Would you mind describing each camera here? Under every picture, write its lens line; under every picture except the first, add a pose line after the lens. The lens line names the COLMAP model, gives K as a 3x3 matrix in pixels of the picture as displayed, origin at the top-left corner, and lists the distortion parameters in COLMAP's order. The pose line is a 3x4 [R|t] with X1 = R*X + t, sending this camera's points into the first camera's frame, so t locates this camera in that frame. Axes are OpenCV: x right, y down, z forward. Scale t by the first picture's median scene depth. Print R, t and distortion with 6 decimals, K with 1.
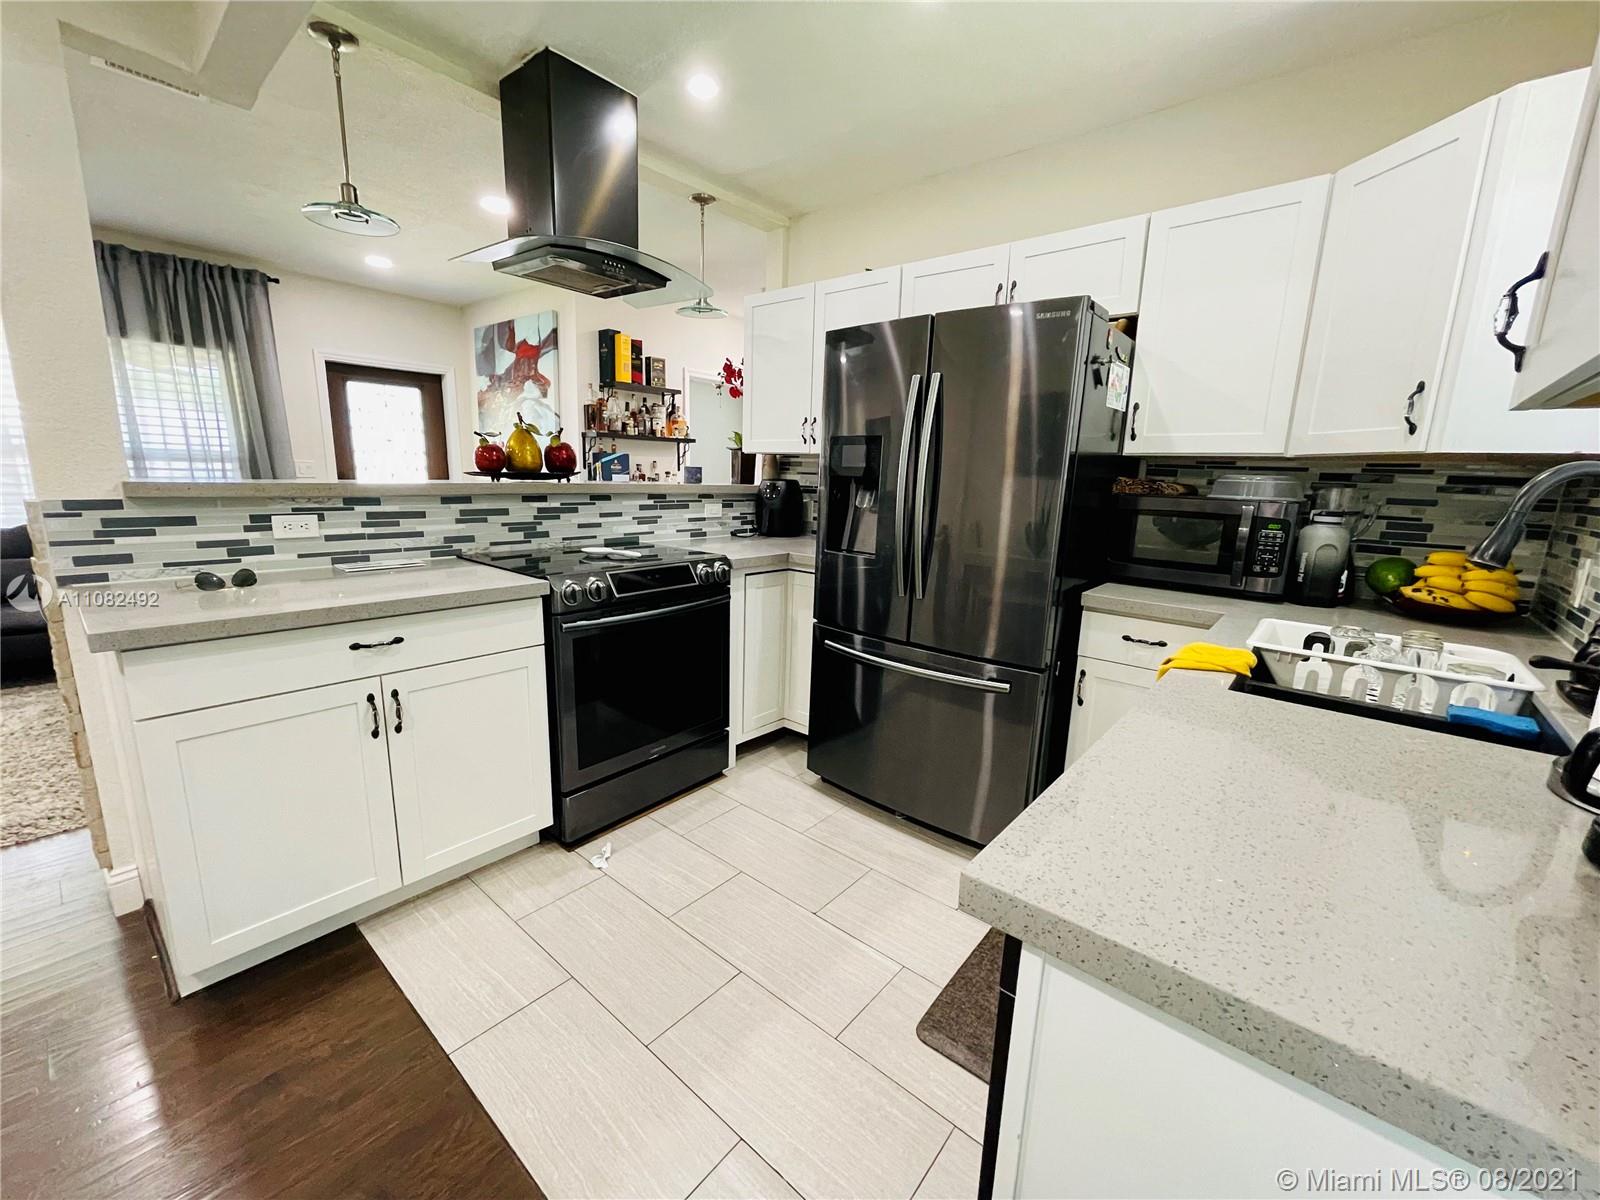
lens RADIAL K [[645.9, 0, 800.4], [0, 645.9, 605.5], [0, 0, 1]] dist [-0.003938, -0.000515]
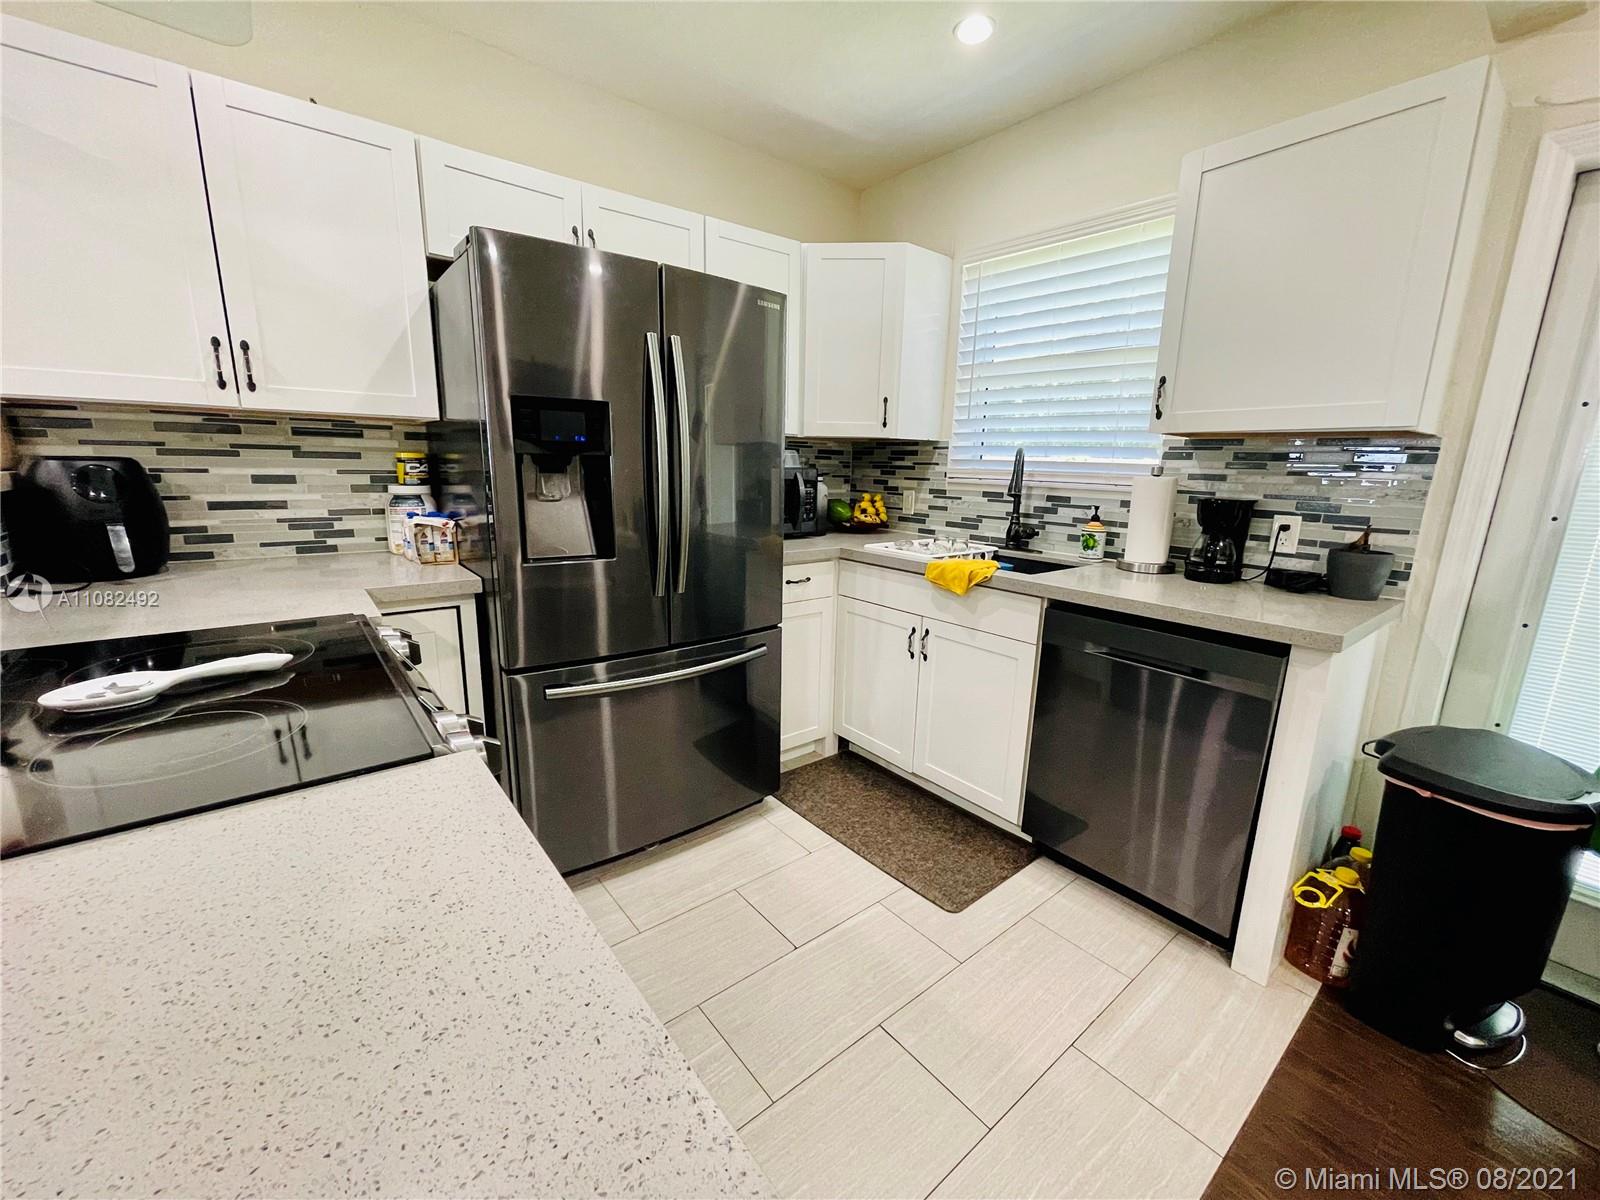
lens RADIAL K [[645.9, 0, 800.4], [0, 645.9, 605.5], [0, 0, 1]] dist [-0.003938, -0.000515]
pose [[0.184562, -0.241804, 0.952611, -0.682215], [0.180150, 0.961163, 0.209072, -0.162098], [-0.966169, 0.133026, 0.220955, 0.693035]]
